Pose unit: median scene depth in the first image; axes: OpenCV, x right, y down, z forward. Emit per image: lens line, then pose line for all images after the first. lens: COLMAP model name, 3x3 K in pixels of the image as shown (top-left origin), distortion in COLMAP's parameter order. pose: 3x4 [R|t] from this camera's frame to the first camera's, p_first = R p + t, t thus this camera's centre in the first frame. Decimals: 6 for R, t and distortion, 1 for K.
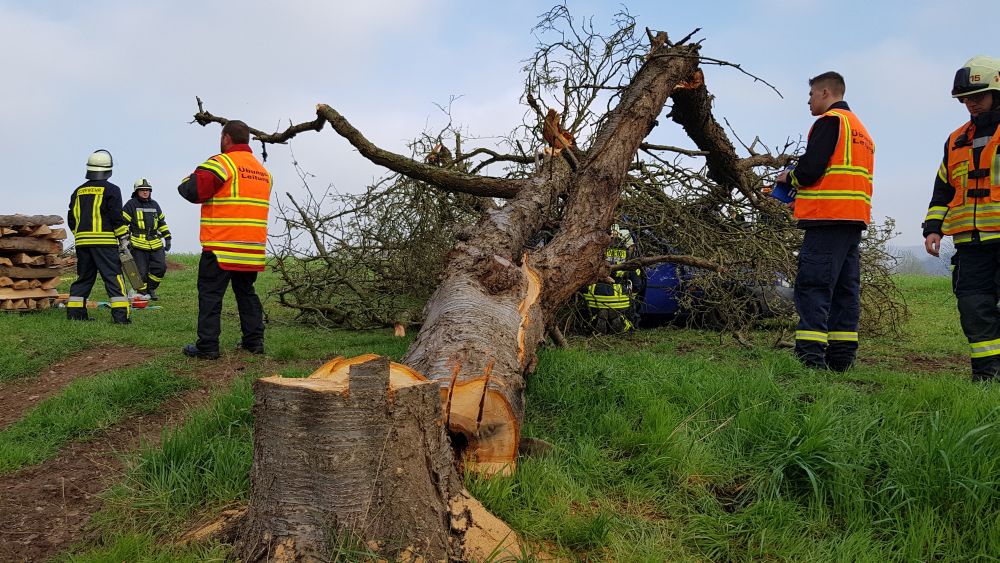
lens RADIAL K [[796.2, 0, 496.0], [0, 796.2, 295.9], [0, 0, 1]] dist [0.013386, -0.033394]
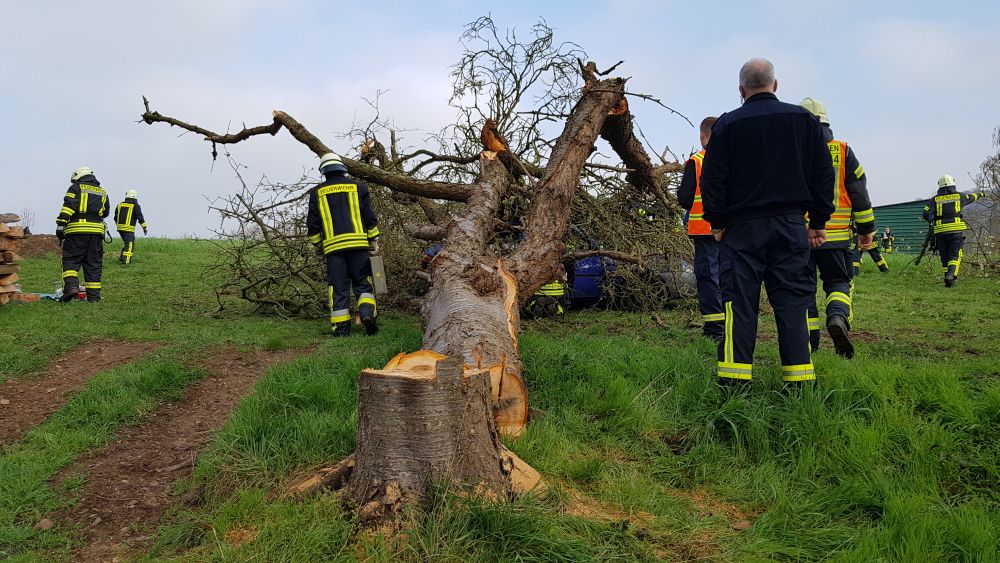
lens RADIAL K [[796.2, 0, 497.8], [0, 796.2, 269.2], [0, 0, 1]] dist [0.013386, -0.033394]
pose [[0.991490, -0.013734, 0.129457, -0.097111], [0.014057, 0.999900, -0.001578, -0.028594], [-0.129423, 0.003385, 0.991584, -0.172887]]
